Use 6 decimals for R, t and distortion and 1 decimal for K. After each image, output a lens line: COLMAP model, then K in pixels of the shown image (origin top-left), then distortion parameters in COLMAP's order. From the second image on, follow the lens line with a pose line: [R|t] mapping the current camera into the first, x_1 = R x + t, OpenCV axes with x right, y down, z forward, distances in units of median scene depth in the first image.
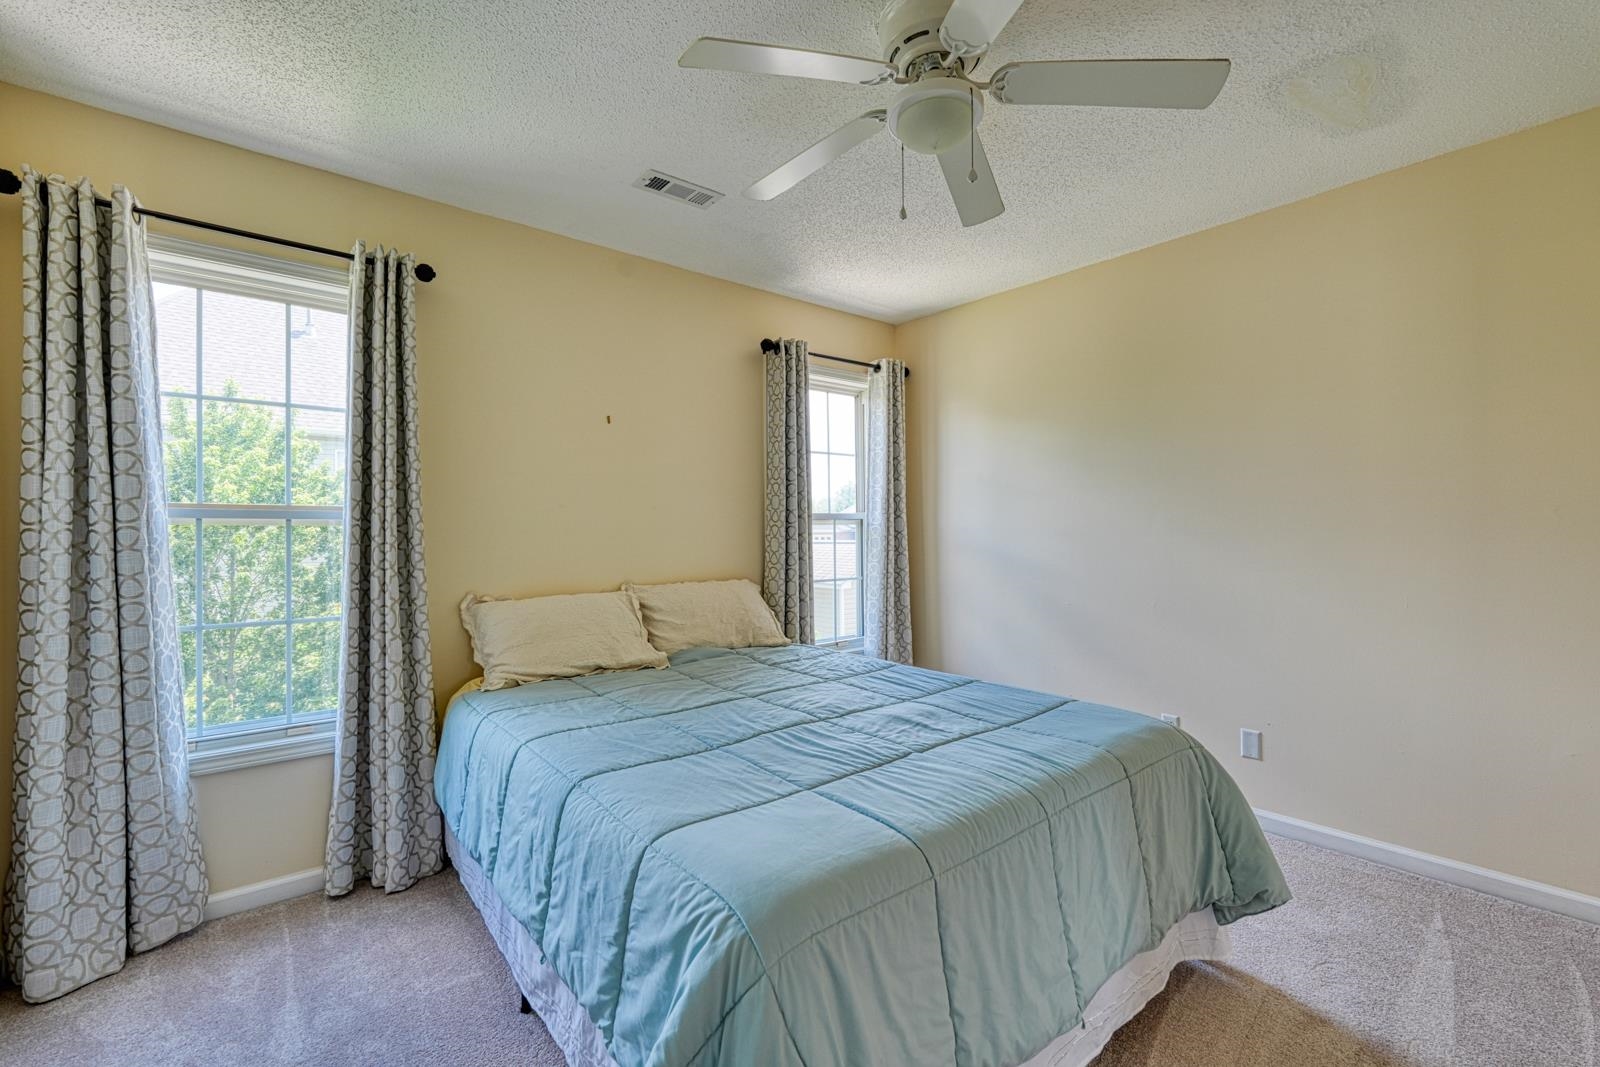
lens RADIAL K [[706.3, 0, 796.1], [0, 706.3, 536.9], [0, 0, 1]] dist [0.004213, 0.000721]
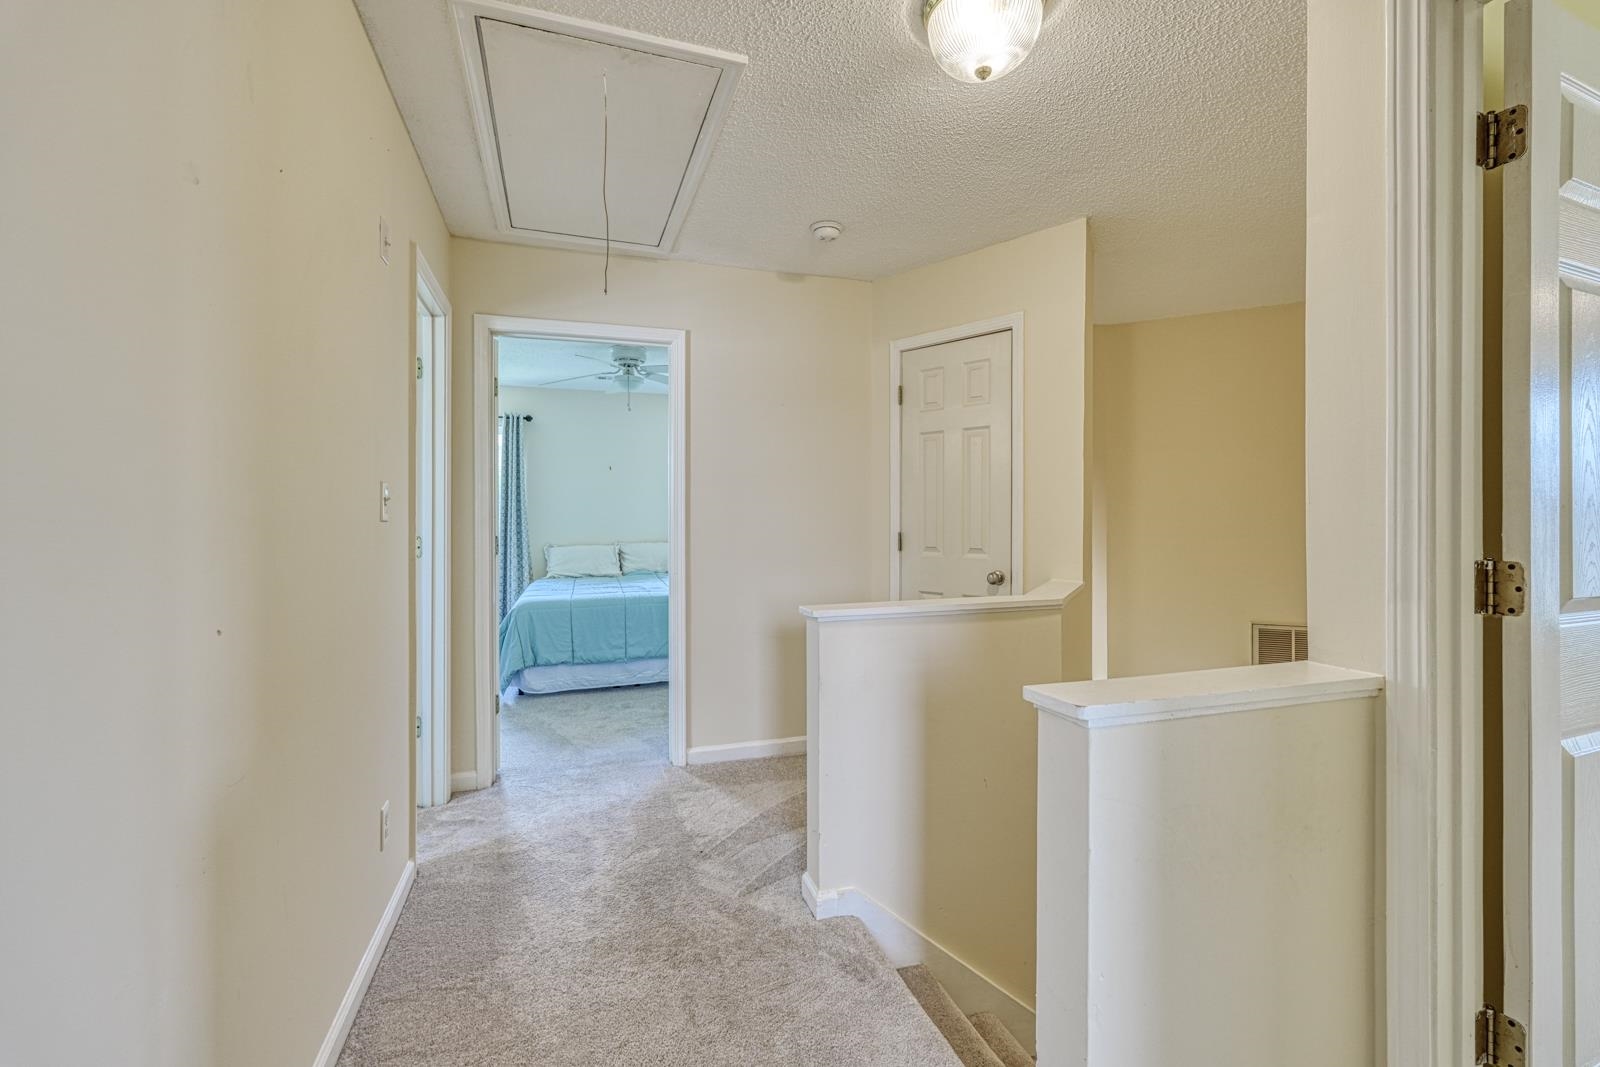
lens RADIAL K [[706.3, 0, 794.1], [0, 706.3, 523.8], [0, 0, 1]] dist [0.004213, 0.000721]
pose [[0.939275, -0.004046, -0.343141, 1.258859], [0.004737, 0.999988, 0.001177, 0.009890], [0.343132, -0.002731, 0.939283, -1.073383]]
